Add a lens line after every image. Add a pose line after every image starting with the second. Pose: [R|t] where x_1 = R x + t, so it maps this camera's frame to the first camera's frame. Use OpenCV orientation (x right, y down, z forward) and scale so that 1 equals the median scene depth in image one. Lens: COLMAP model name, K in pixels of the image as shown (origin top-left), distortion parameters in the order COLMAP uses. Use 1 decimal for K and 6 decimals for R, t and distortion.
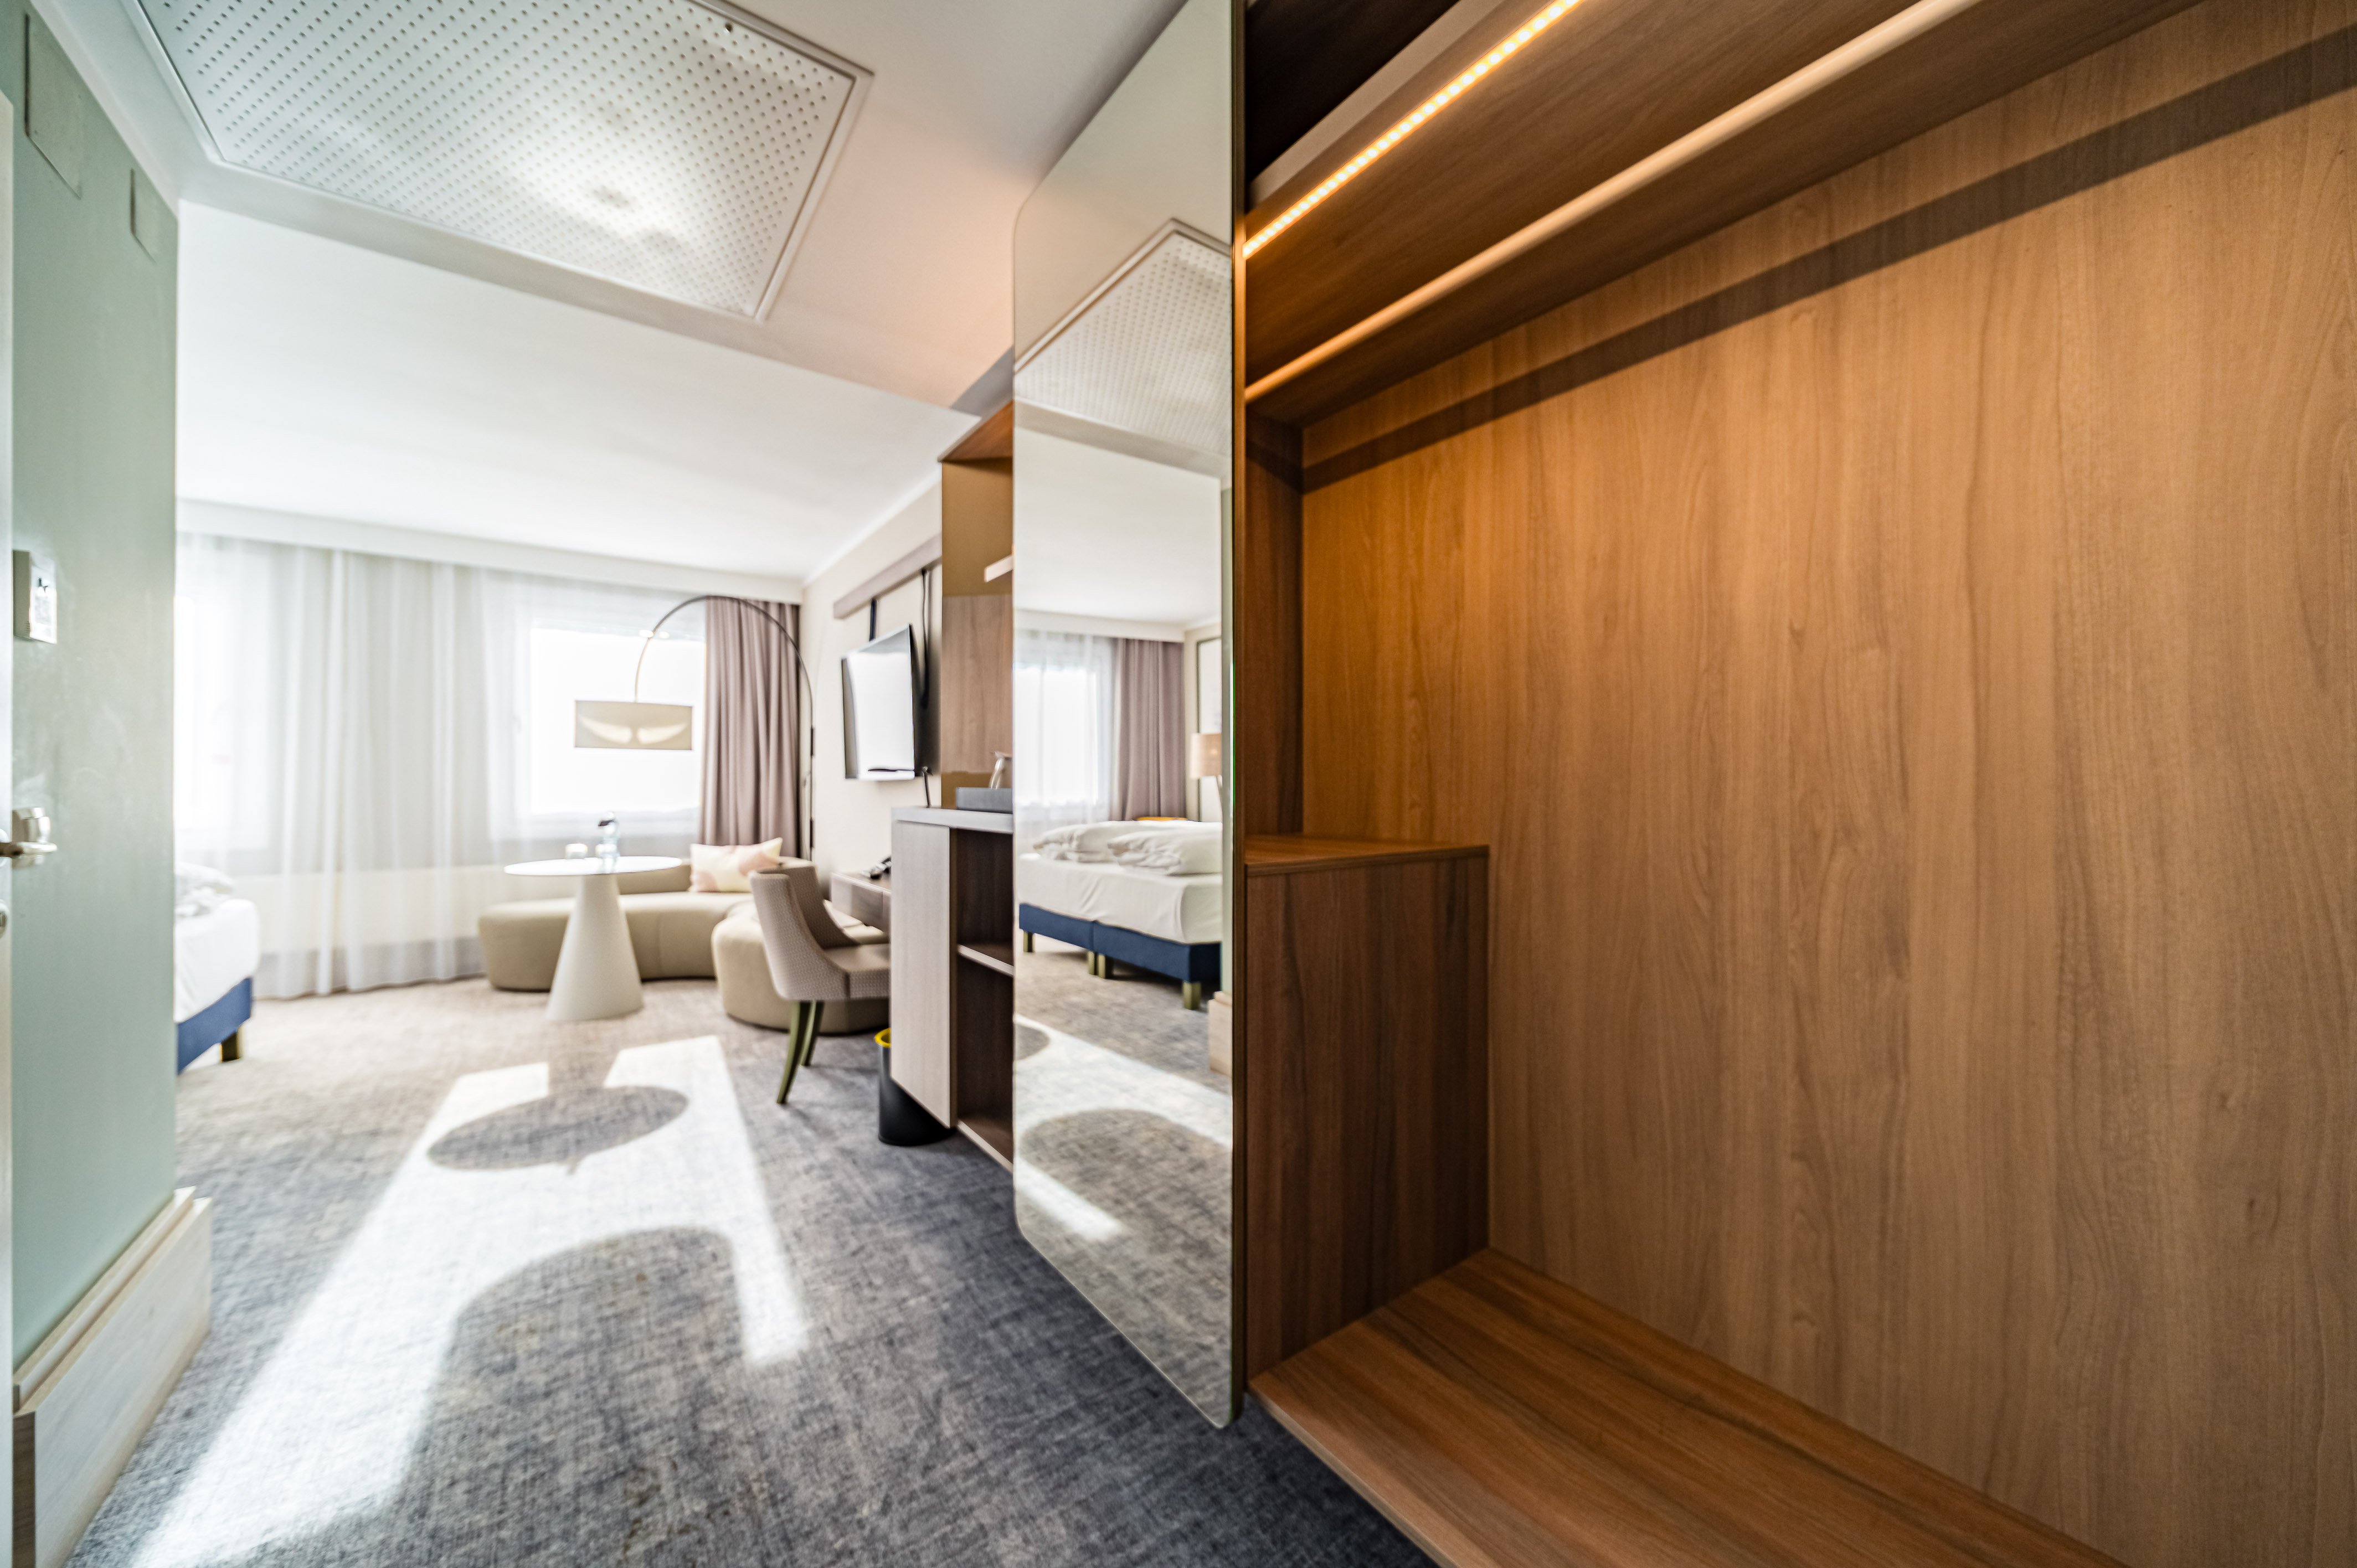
lens RADIAL K [[852.0, 0, 1199.3], [0, 852.0, 772.2], [0, 0, 1]] dist [-0.004296, 0.000653]
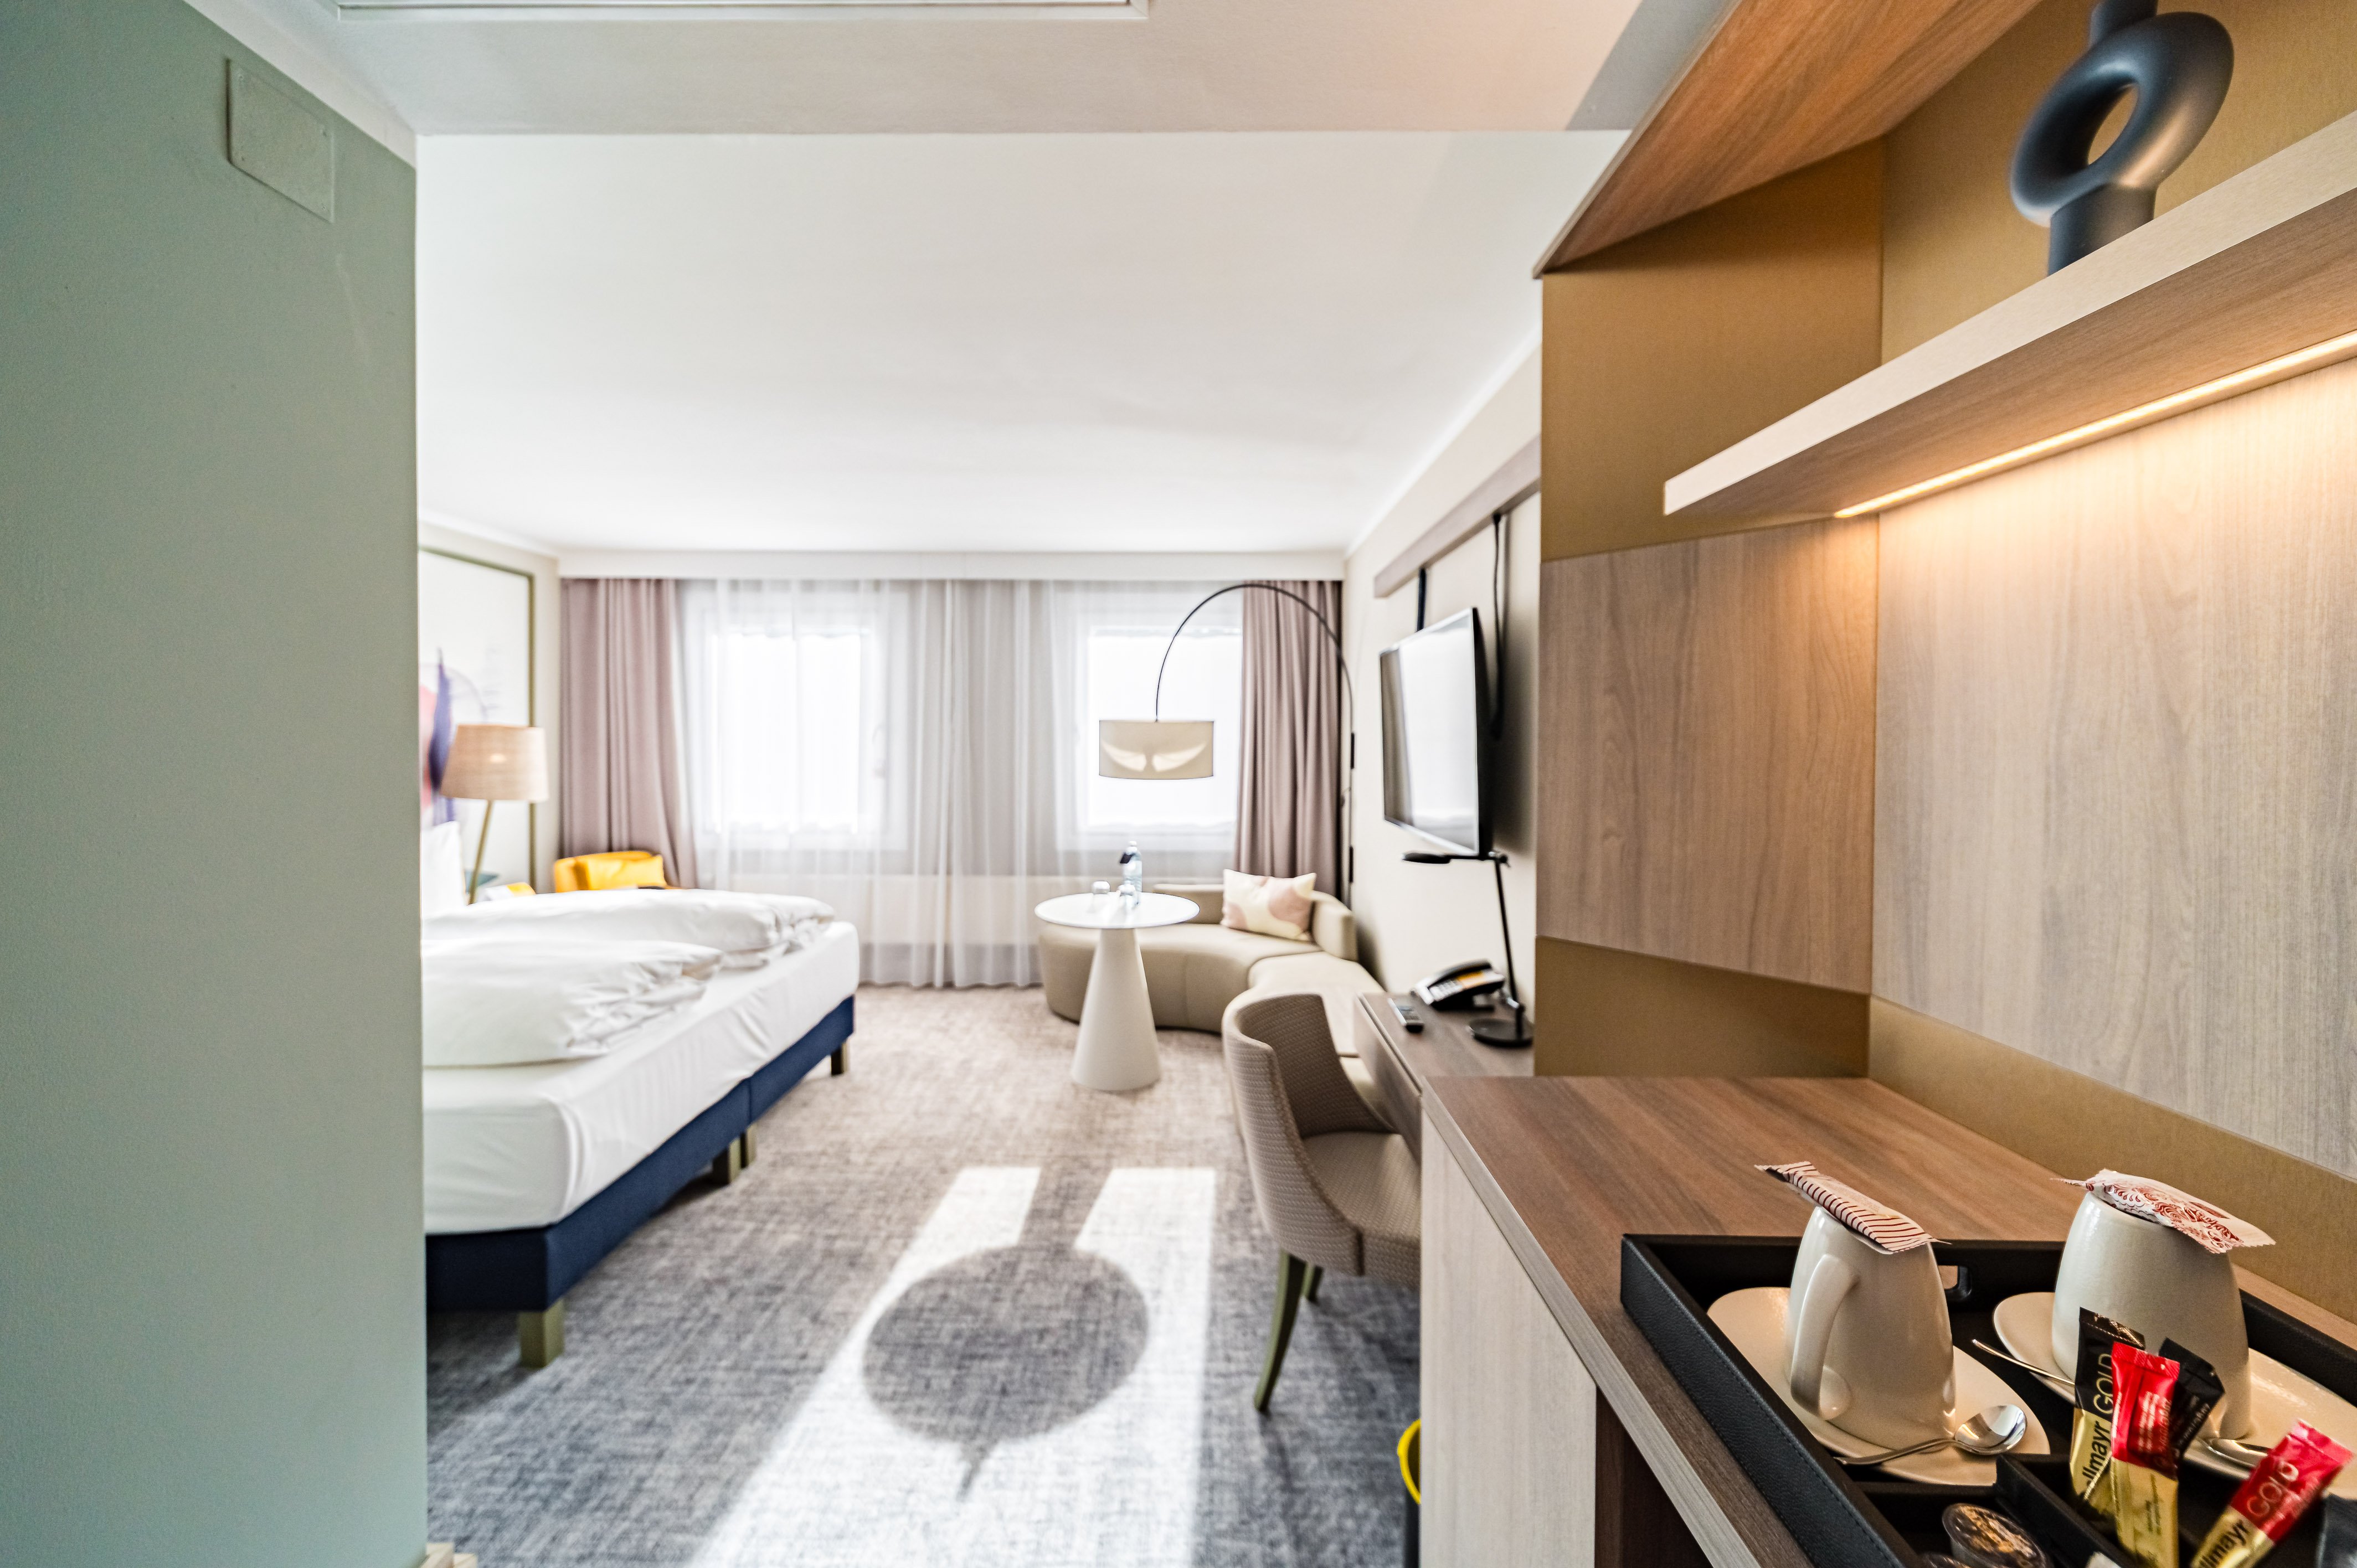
lens RADIAL K [[852.0, 0, 1177.7], [0, 852.0, 748.0], [0, 0, 1]] dist [-0.004296, 0.000653]
pose [[0.786824, 0.013515, -0.617030, -0.120115], [0.004261, 0.999617, 0.027328, -0.083952], [0.617163, -0.024131, 0.786465, 0.359799]]
